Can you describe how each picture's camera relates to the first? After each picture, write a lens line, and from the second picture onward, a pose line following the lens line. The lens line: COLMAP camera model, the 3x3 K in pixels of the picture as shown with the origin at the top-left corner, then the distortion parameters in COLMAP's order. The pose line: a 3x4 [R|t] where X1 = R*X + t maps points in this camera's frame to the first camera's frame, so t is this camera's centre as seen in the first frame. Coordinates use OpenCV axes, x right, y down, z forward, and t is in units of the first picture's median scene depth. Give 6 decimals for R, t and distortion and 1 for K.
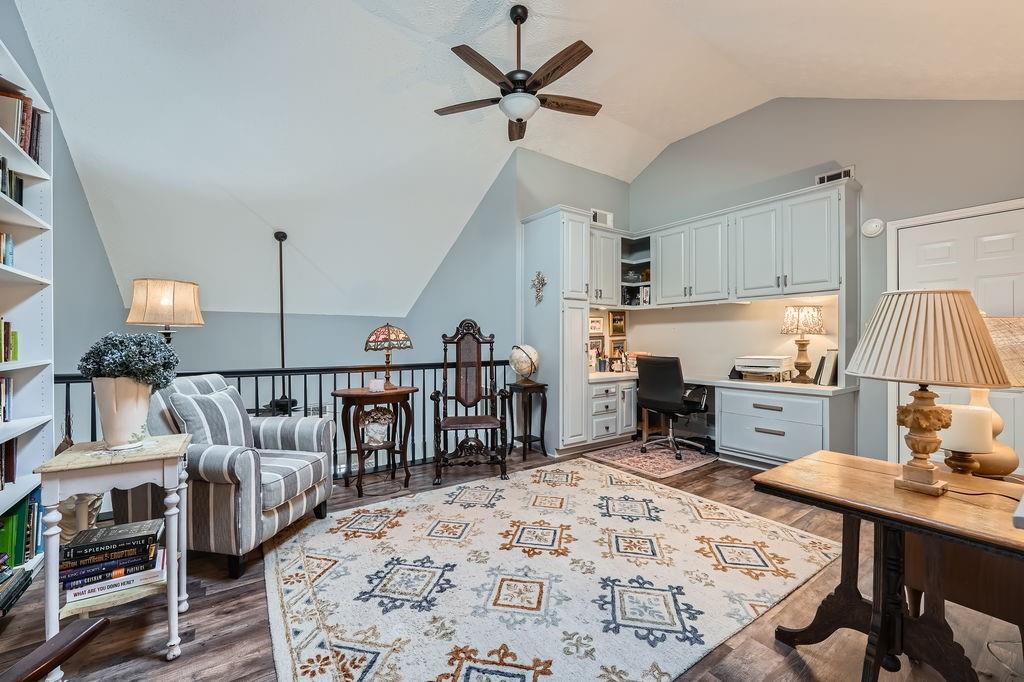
lens RADIAL K [[417.3, 0, 507.0], [0, 417.3, 341.4], [0, 0, 1]] dist [-0.010907, -0.000016]
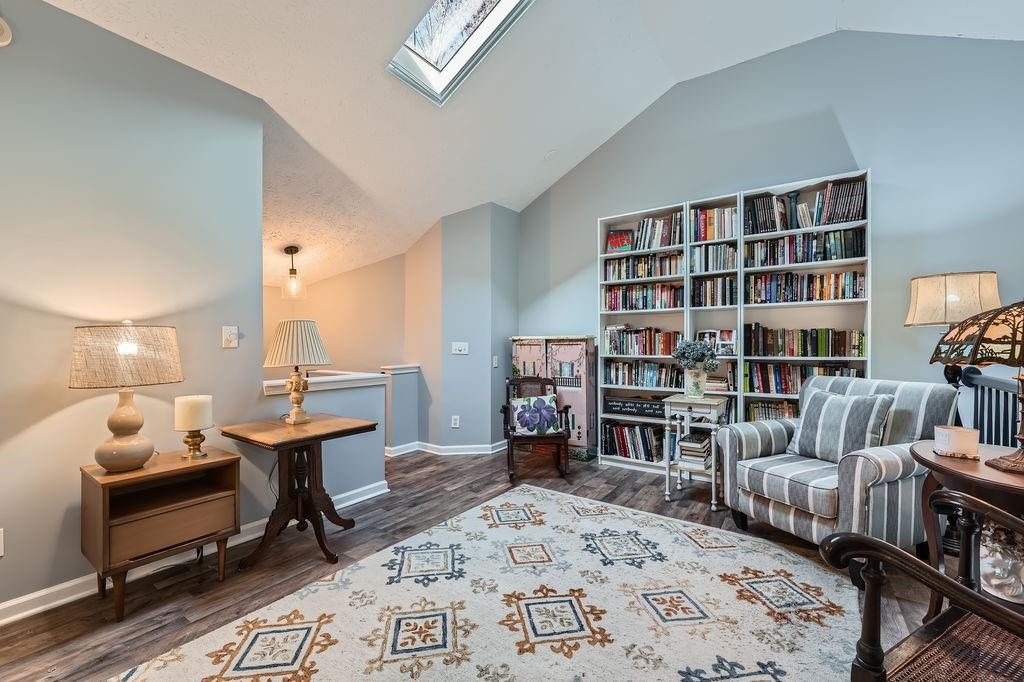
lens RADIAL K [[420.1, 0, 505.5], [0, 420.1, 344.2], [0, 0, 1]] dist [-0.011900, -0.000123]
pose [[-0.938848, 0.004869, -0.344298, 0.394587], [0.004525, 0.999988, 0.001802, -0.003772], [0.344303, 0.000134, -0.938859, 1.638391]]
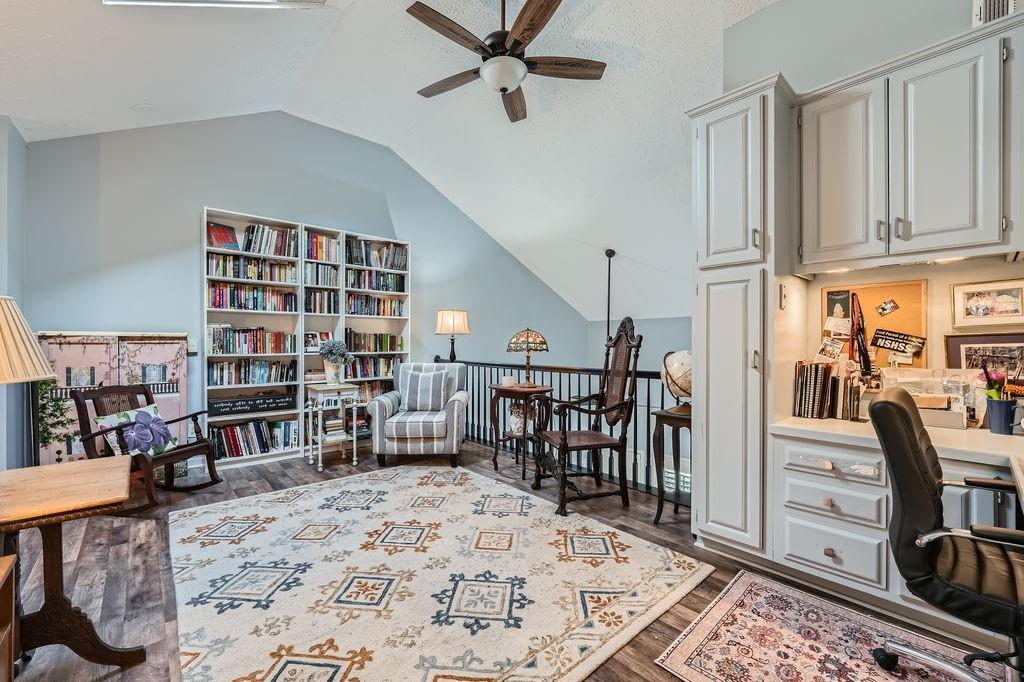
lens RADIAL K [[417.2, 0, 507.9], [0, 417.2, 342.6], [0, 0, 1]] dist [-0.008858, 0.000404]
pose [[0.116442, 0.001557, -0.993196, 1.109843], [-0.003895, 0.999992, 0.001111, -0.006704], [0.993190, 0.003739, 0.116447, 1.126654]]
